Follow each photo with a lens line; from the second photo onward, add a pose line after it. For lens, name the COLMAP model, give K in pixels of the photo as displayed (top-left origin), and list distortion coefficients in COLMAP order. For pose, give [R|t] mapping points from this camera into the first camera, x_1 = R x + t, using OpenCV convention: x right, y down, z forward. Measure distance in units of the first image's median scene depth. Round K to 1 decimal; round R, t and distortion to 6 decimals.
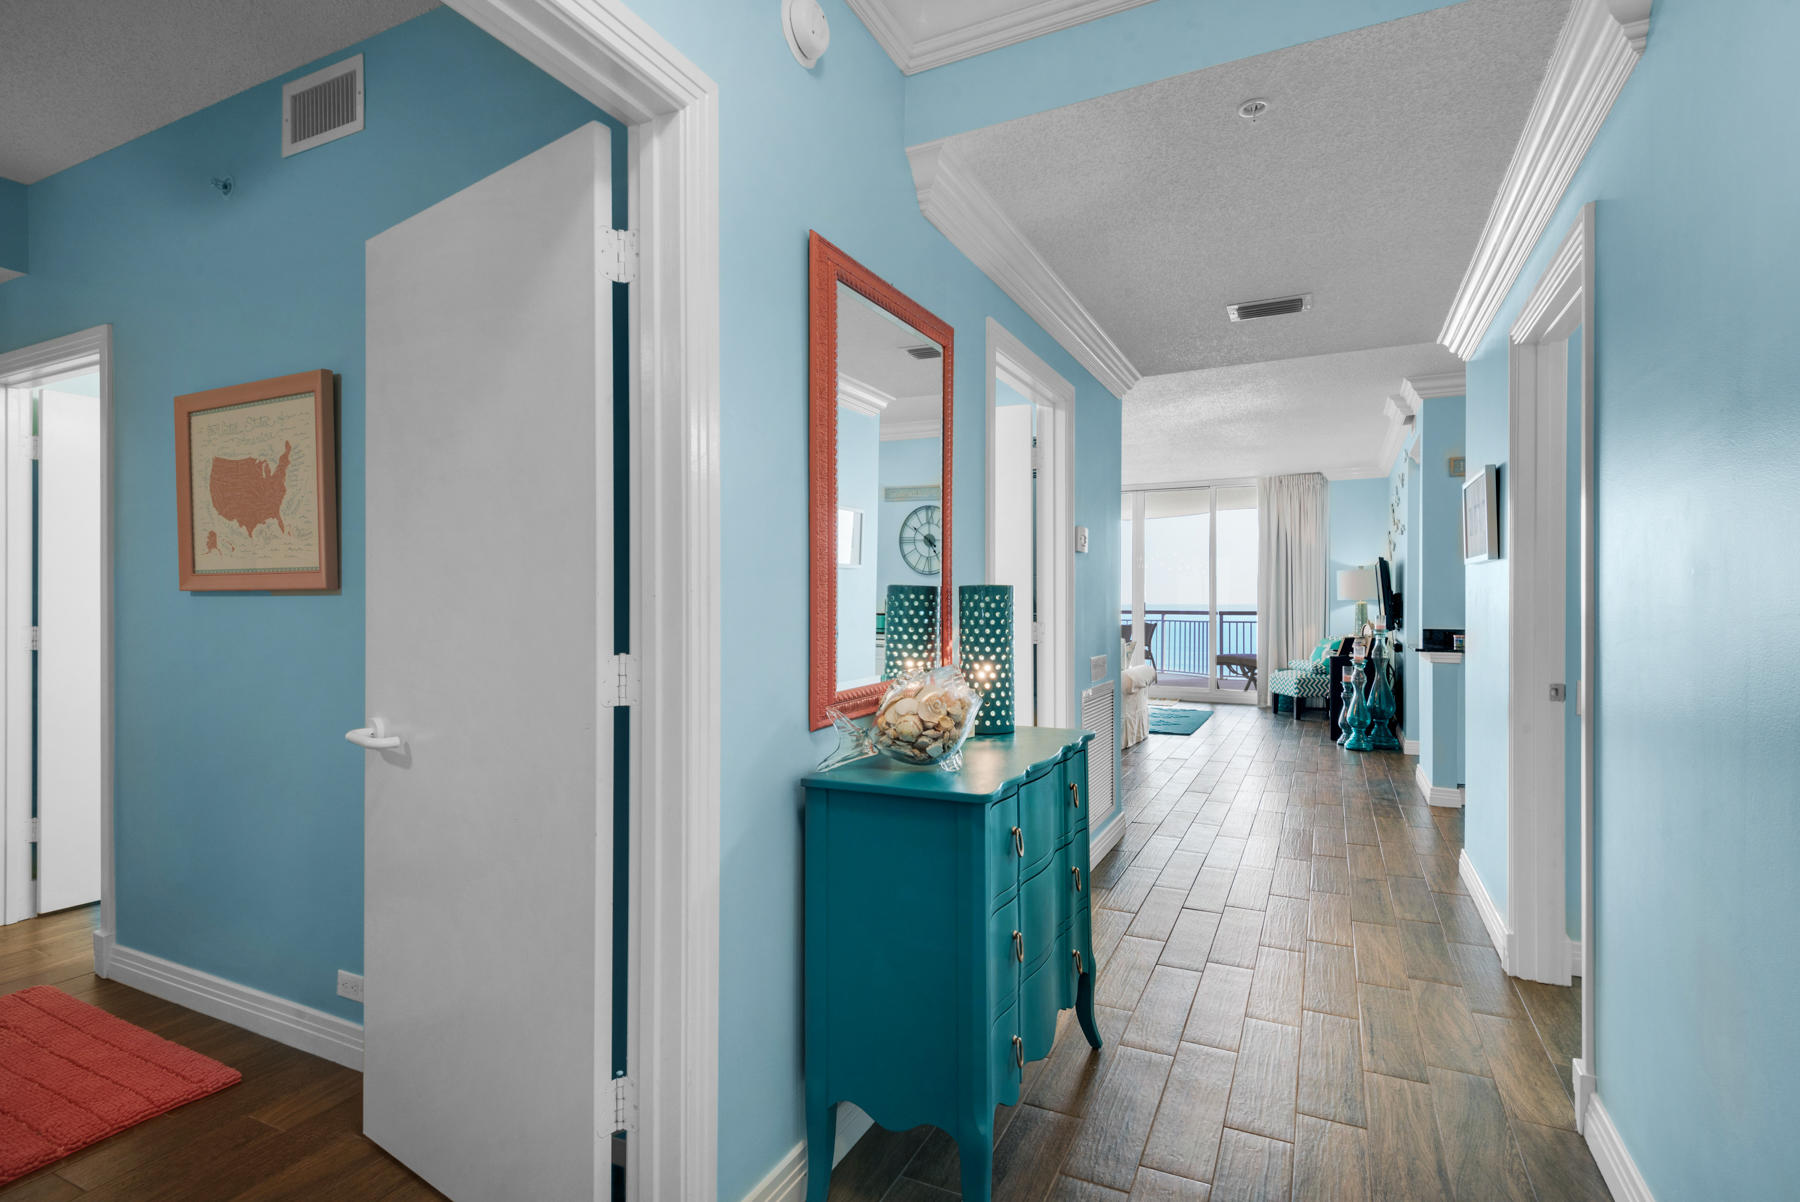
lens RADIAL K [[877.3, 0, 900.0], [0, 877.3, 601.0], [0, 0, 1]] dist [-0.002894, -0.001158]
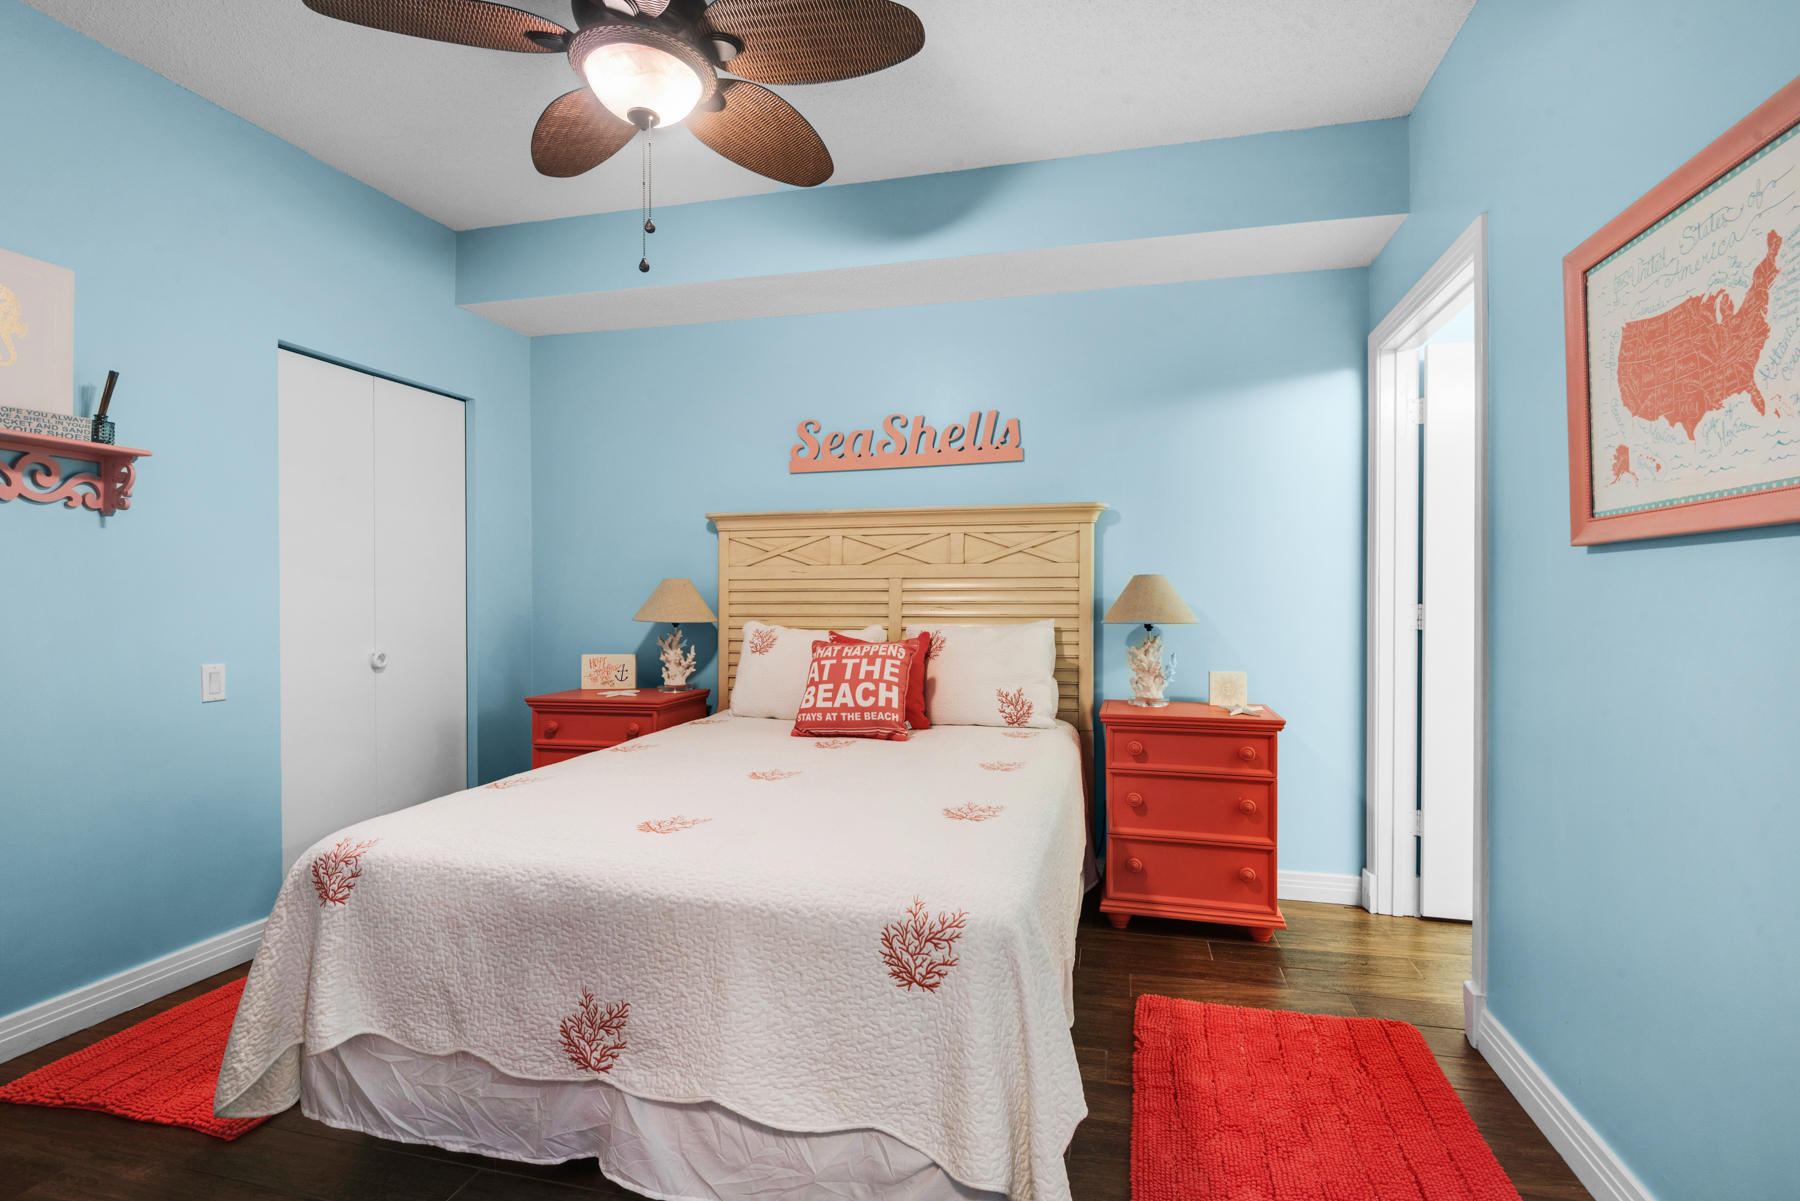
lens RADIAL K [[857.6, 0, 900.0], [0, 857.6, 600.5], [0, 0, 1]] dist [0.013689, -0.015543]
pose [[0.211264, 0.007747, -0.977398, -0.298381], [0.000165, 0.999968, 0.007962, 0.025329], [0.977429, -0.001843, 0.211256, 0.371701]]
